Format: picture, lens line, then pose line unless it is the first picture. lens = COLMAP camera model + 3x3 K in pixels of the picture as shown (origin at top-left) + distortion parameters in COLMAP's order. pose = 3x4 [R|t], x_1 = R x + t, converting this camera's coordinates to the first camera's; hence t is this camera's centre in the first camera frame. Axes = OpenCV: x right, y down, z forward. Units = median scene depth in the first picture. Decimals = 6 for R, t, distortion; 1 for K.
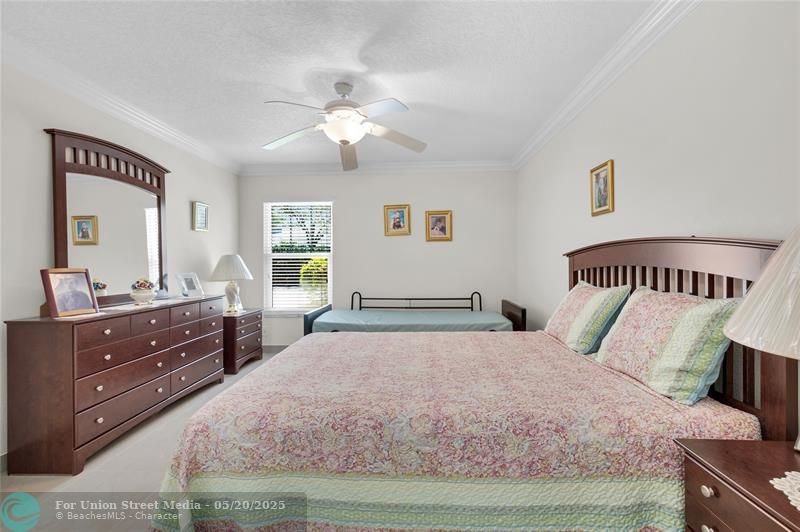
lens RADIAL K [[358.1, 0, 406.1], [0, 358.1, 270.4], [0, 0, 1]] dist [-0.000748, -0.003024]
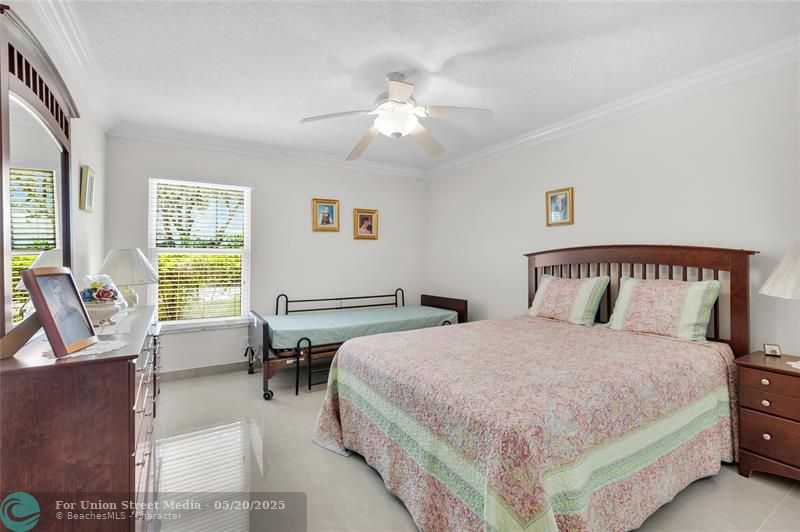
lens RADIAL K [[358.1, 0, 407.1], [0, 358.1, 263.4], [0, 0, 1]] dist [-0.000748, -0.003024]
pose [[0.827261, -0.000549, 0.561817, -0.379027], [0.010353, 0.999845, -0.014268, 0.000776], [-0.561722, 0.017620, 0.827138, 0.106631]]
